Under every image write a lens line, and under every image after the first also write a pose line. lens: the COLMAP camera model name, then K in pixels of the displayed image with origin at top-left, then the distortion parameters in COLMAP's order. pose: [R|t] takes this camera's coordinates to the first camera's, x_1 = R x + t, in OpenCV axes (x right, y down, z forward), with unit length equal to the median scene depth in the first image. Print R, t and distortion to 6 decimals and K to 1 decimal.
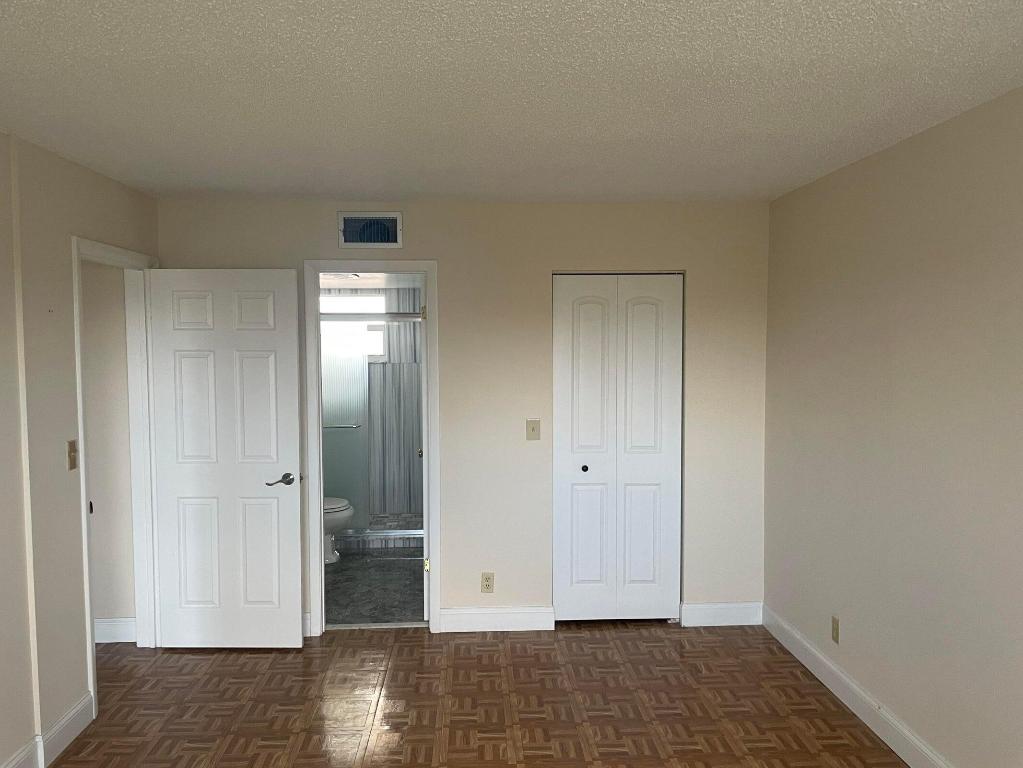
lens RADIAL K [[777.3, 0, 509.6], [0, 777.3, 387.3], [0, 0, 1]] dist [0.007310, 0.000885]
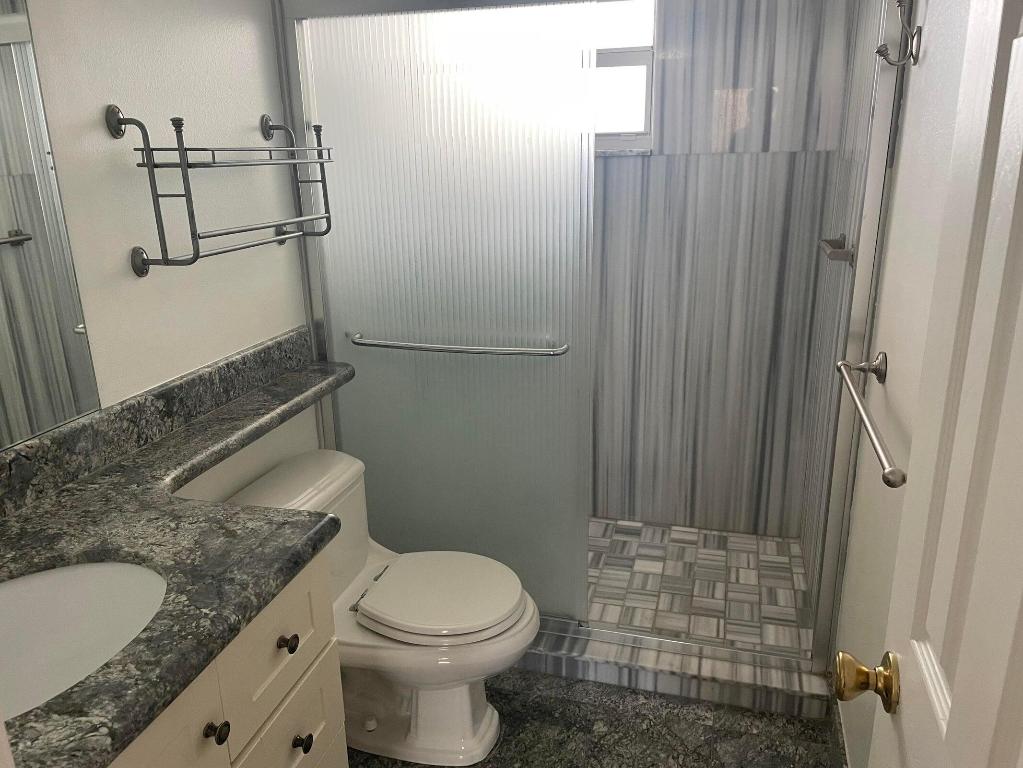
lens RADIAL K [[777.3, 0, 509.4], [0, 777.3, 380.9], [0, 0, 1]] dist [0.007310, 0.000885]
pose [[0.949352, 0.080780, -0.303654, -0.102129], [0.001530, 0.965189, 0.261549, -0.024640], [0.314211, -0.248767, 0.916180, 0.613184]]
